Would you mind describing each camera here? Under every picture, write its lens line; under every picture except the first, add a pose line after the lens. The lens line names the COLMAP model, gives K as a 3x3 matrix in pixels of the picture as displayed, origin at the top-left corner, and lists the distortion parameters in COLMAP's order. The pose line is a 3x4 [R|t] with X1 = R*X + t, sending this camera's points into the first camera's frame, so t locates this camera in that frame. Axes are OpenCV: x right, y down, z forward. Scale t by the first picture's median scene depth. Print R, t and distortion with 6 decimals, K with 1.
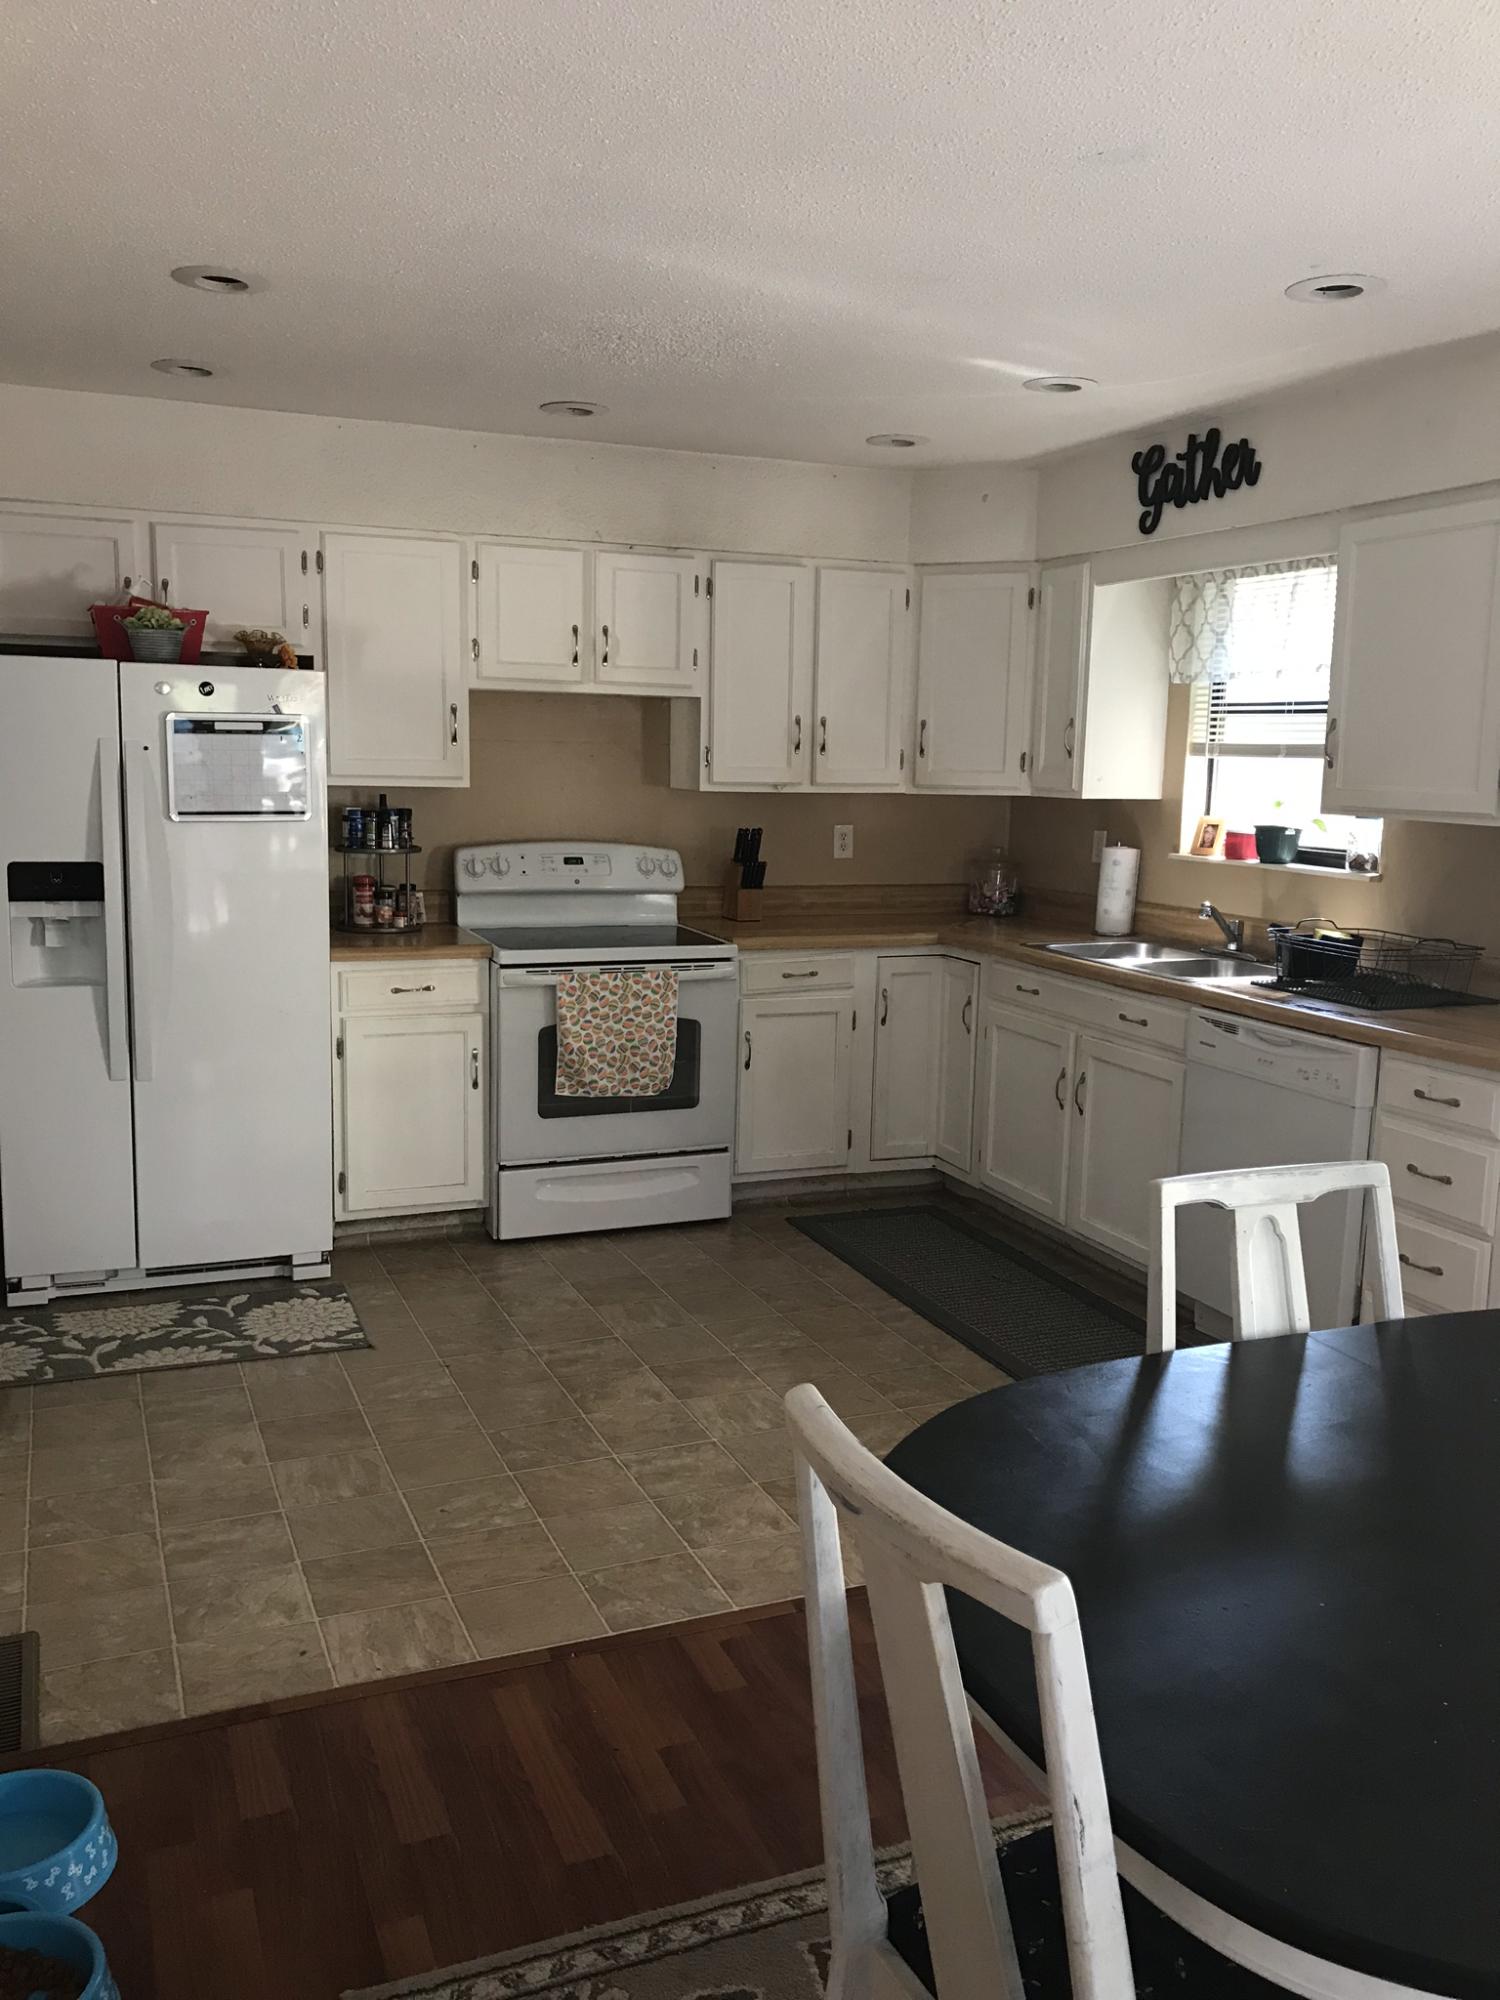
lens RADIAL K [[1637.7, 0, 750.4], [0, 1637.7, 1000.2], [0, 0, 1]] dist [0.024405, -0.008864]
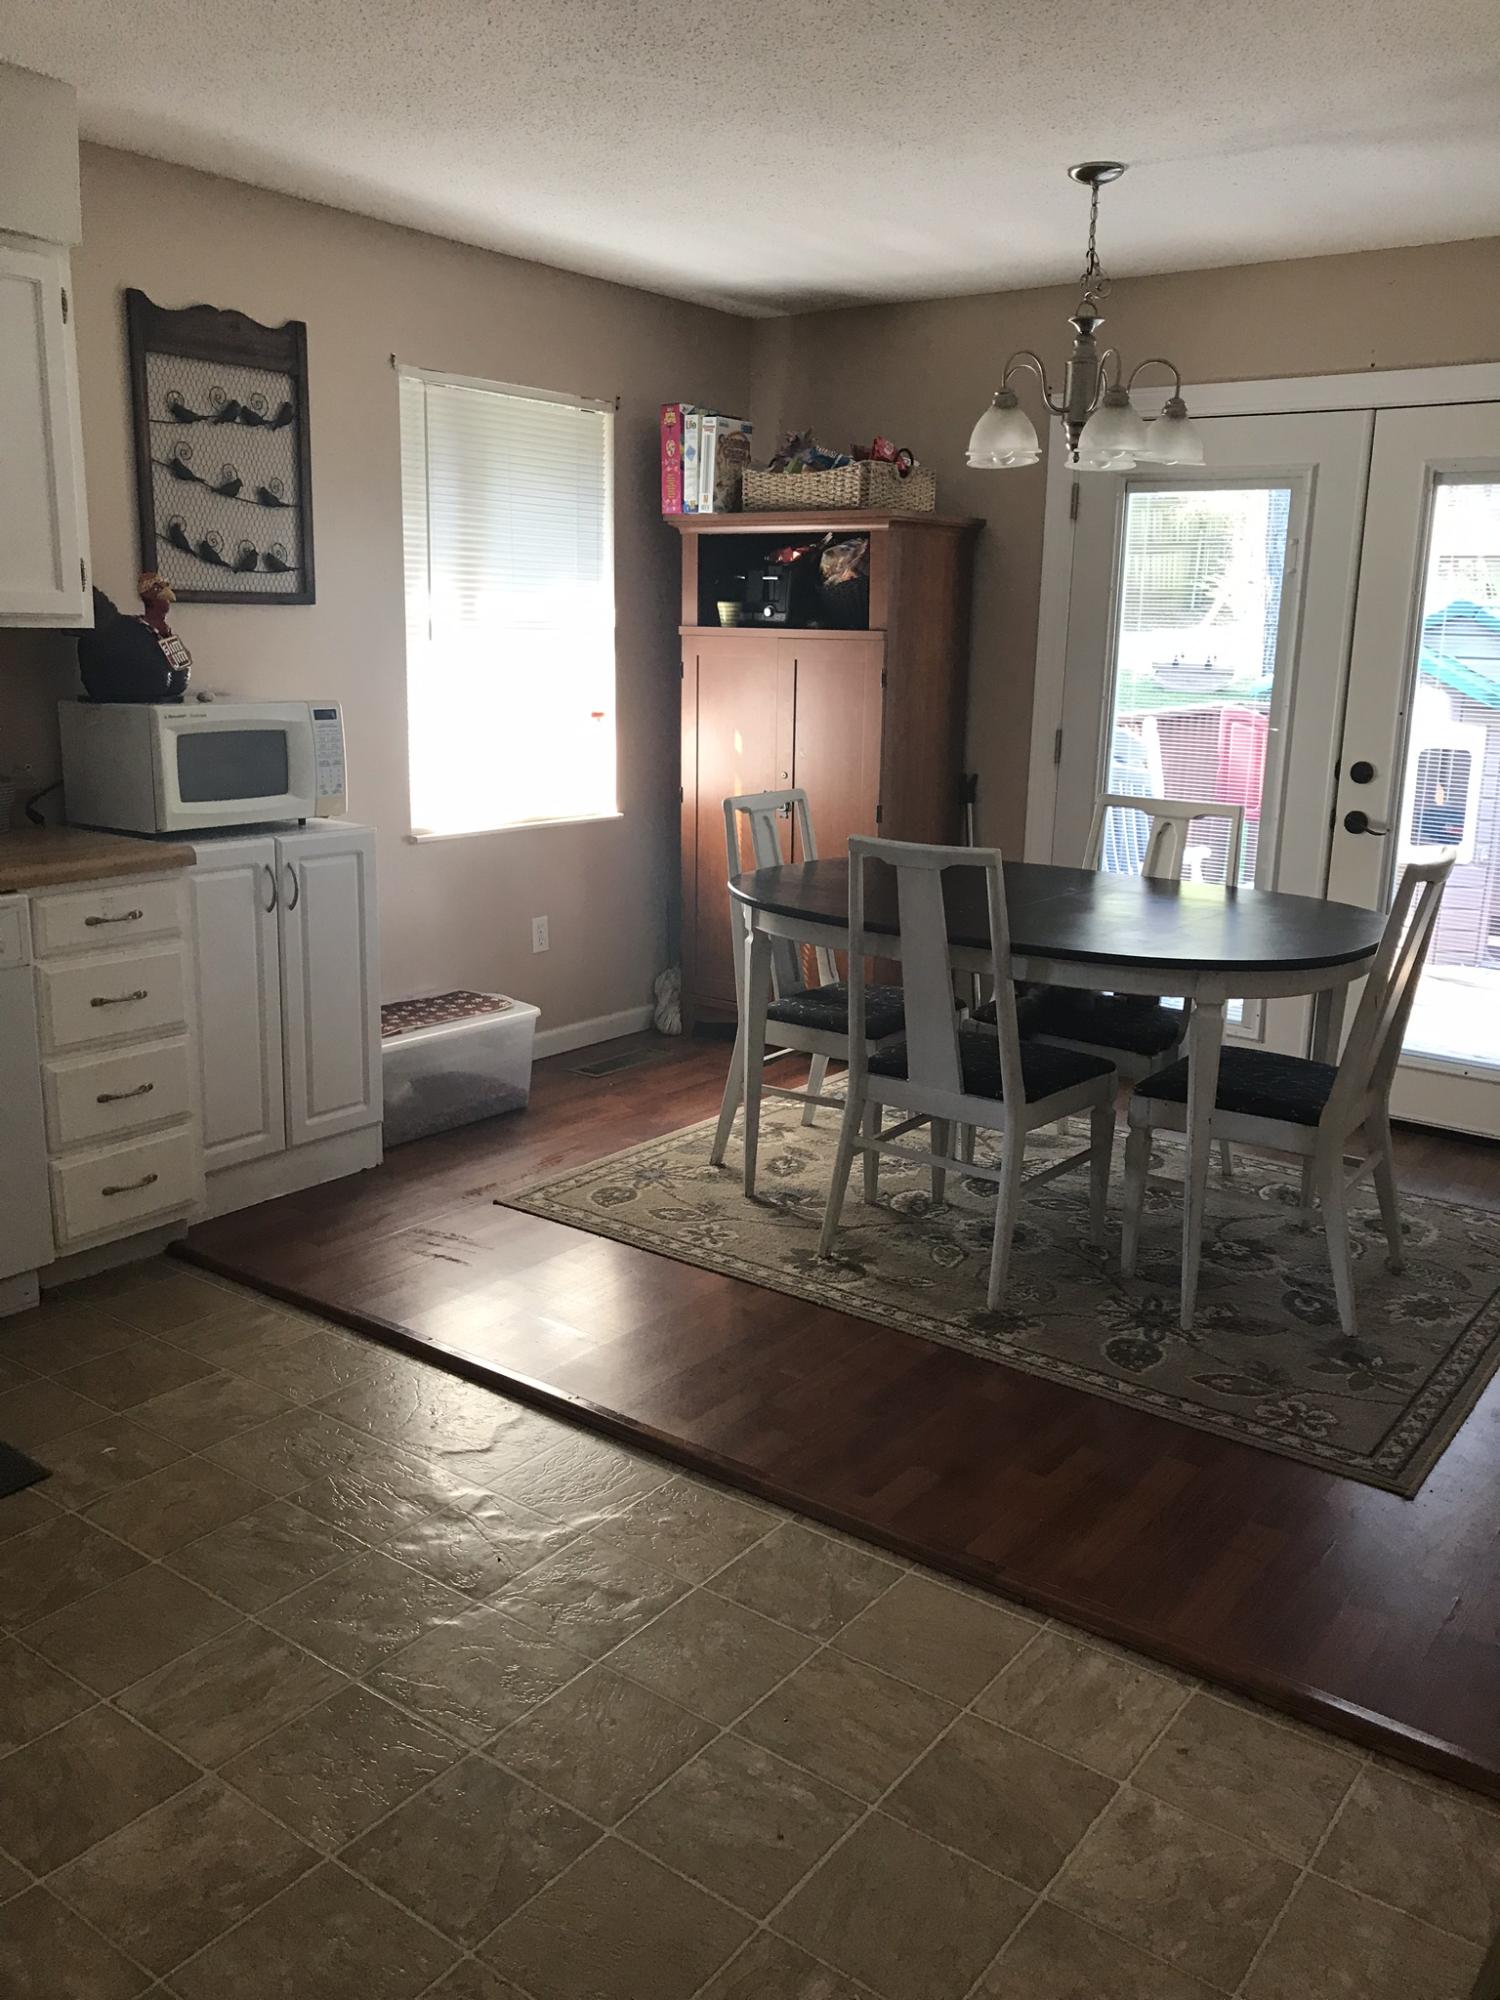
lens RADIAL K [[1637.7, 0, 750.9], [0, 1637.7, 998.1], [0, 0, 1]] dist [0.024405, -0.008864]
pose [[-0.504429, -0.230750, 0.832050, -0.709329], [0.098380, 0.941995, 0.320883, -0.205866], [-0.857831, 0.243720, -0.452468, 1.387884]]
